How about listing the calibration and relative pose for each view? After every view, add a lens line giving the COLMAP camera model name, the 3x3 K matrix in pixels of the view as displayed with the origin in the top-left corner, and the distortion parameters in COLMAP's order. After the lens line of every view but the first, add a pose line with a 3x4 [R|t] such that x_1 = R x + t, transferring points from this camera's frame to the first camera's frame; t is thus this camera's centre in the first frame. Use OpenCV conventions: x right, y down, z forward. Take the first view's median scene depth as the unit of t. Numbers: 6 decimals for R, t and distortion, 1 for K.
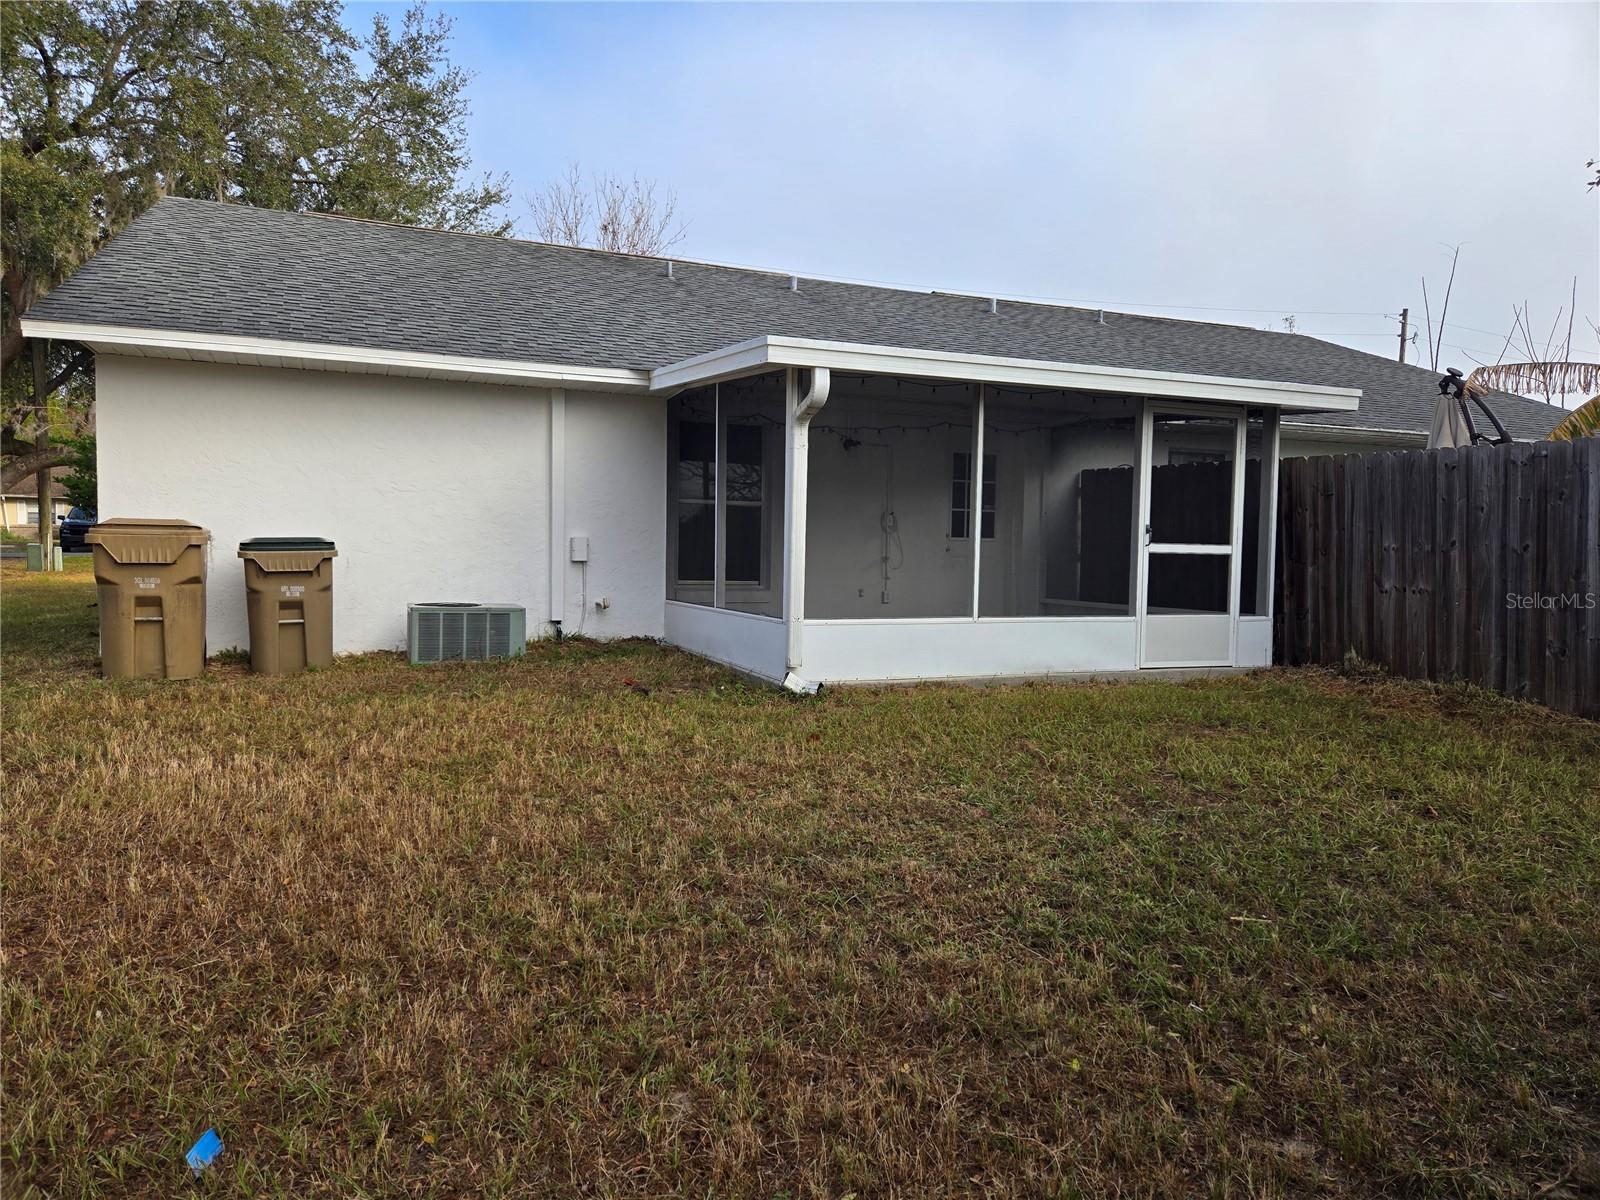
lens RADIAL K [[1064.5, 0, 803.4], [0, 1064.5, 596.3], [0, 0, 1]] dist [0.069884, -0.051476]
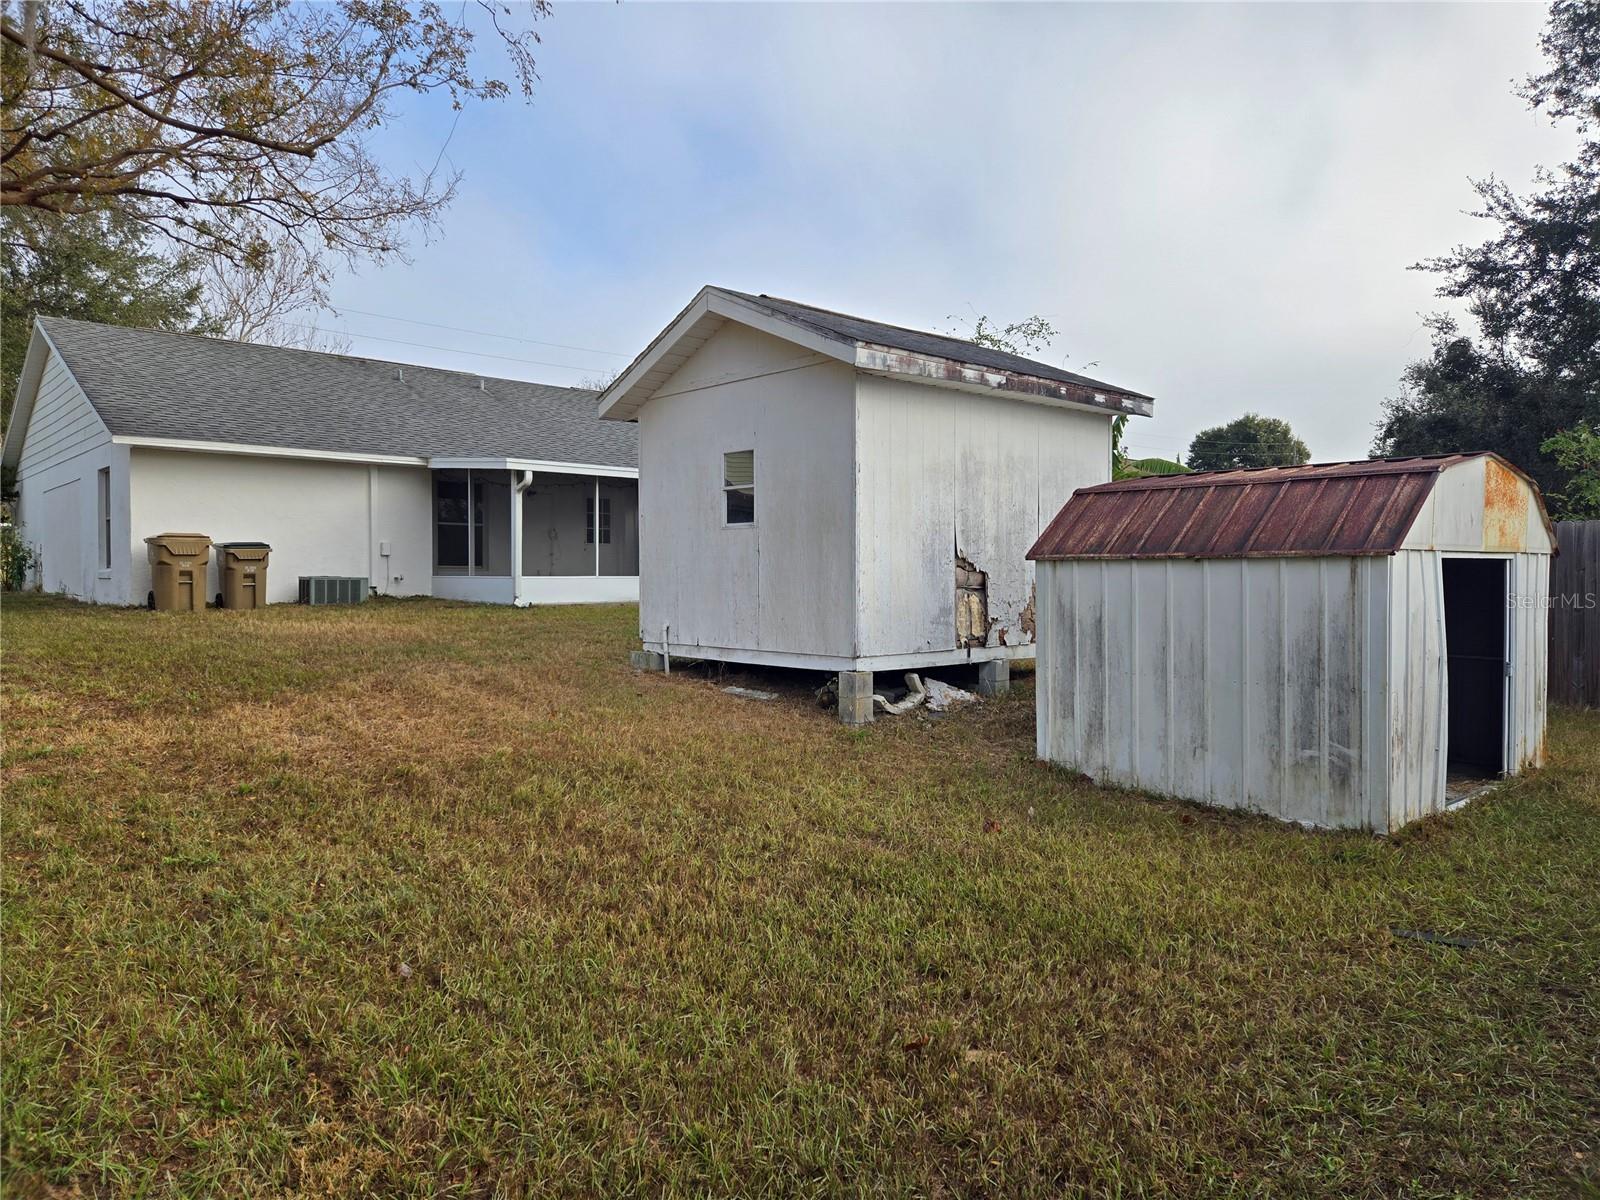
lens RADIAL K [[1064.5, 0, 806.8], [0, 1064.5, 594.9], [0, 0, 1]] dist [0.069884, -0.051476]
pose [[0.943867, -0.018661, 0.329799, -0.157435], [0.022977, 0.999694, -0.009194, 0.084076], [-0.329526, 0.016256, 0.944007, -1.215769]]
